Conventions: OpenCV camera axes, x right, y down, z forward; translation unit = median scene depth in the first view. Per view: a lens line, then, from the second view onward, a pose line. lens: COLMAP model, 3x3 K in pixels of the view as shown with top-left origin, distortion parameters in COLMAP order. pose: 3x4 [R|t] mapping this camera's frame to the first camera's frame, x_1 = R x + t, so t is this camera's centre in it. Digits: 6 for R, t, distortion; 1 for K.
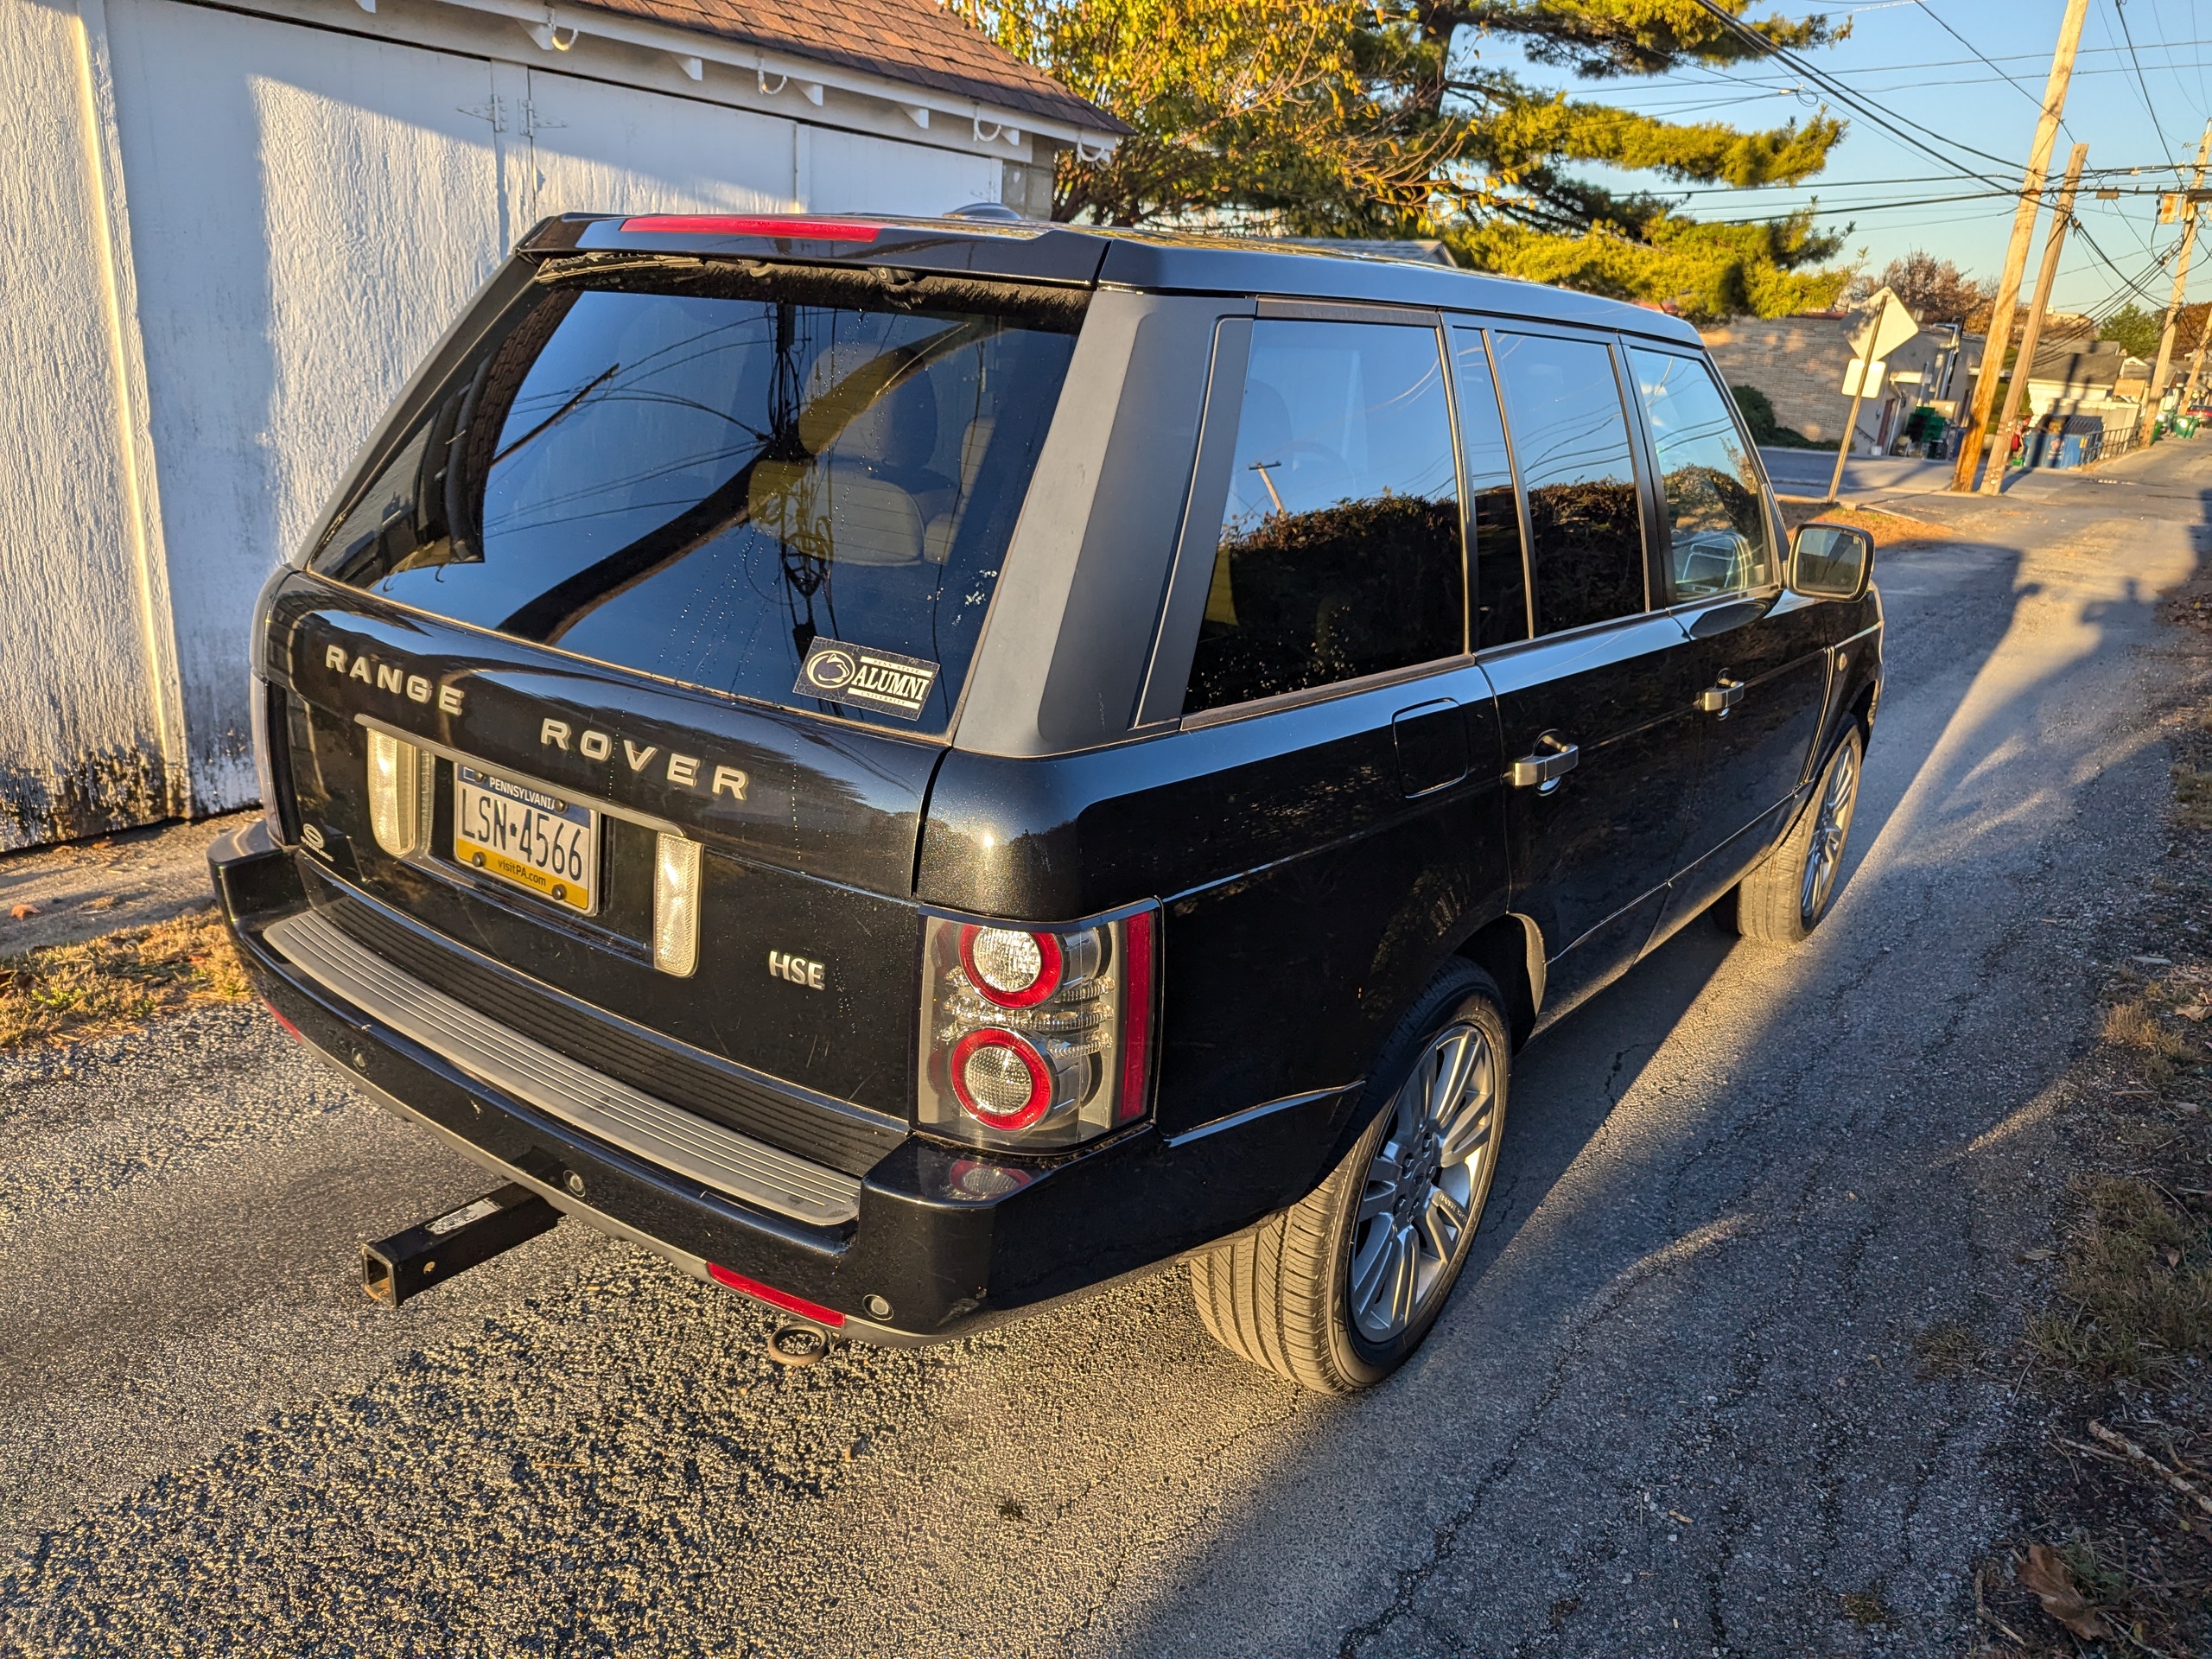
lens RADIAL K [[1639.8, 0, 1113.4], [0, 1639.8, 823.5], [0, 0, 1]] dist [0.013377, 0.004947]
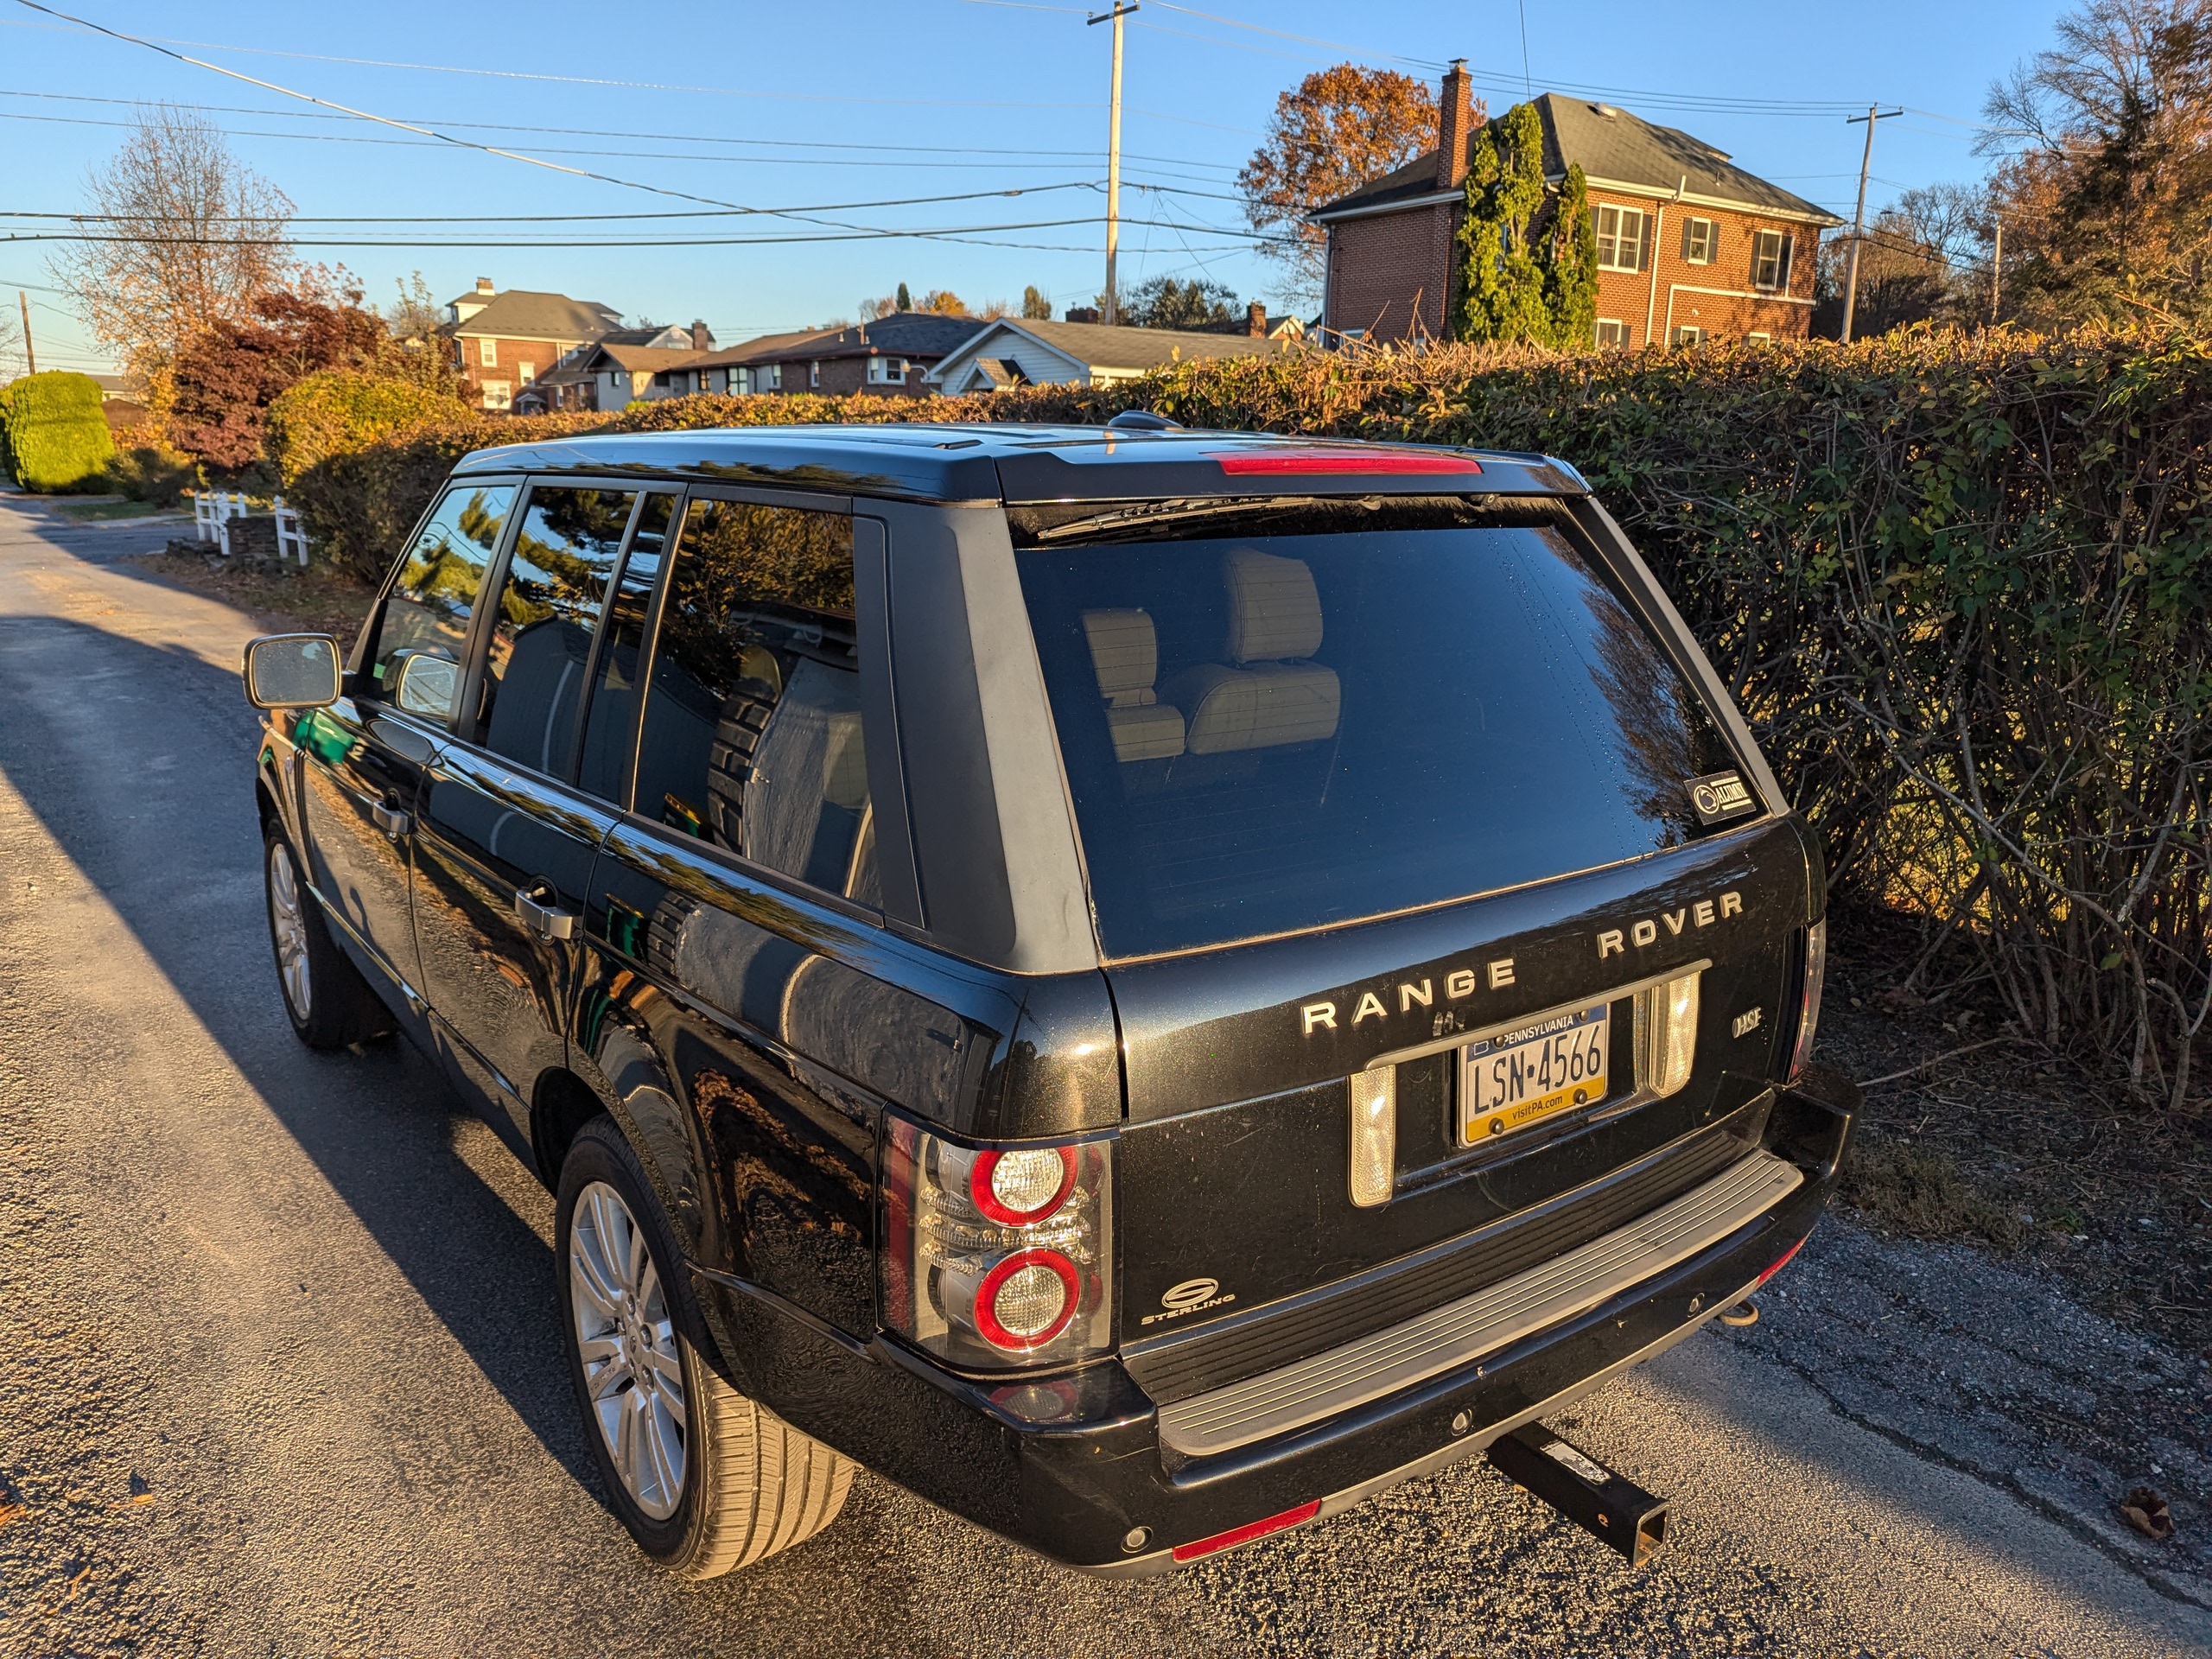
lens RADIAL K [[1639.8, 0, 1110.4], [0, 1639.8, 821.8], [0, 0, 1]] dist [0.013377, 0.004947]
pose [[0.278914, -0.275793, 0.919862, -1.365674], [0.292444, 0.936771, 0.192190, -0.421785], [-0.914704, 0.215403, 0.341932, 0.889618]]
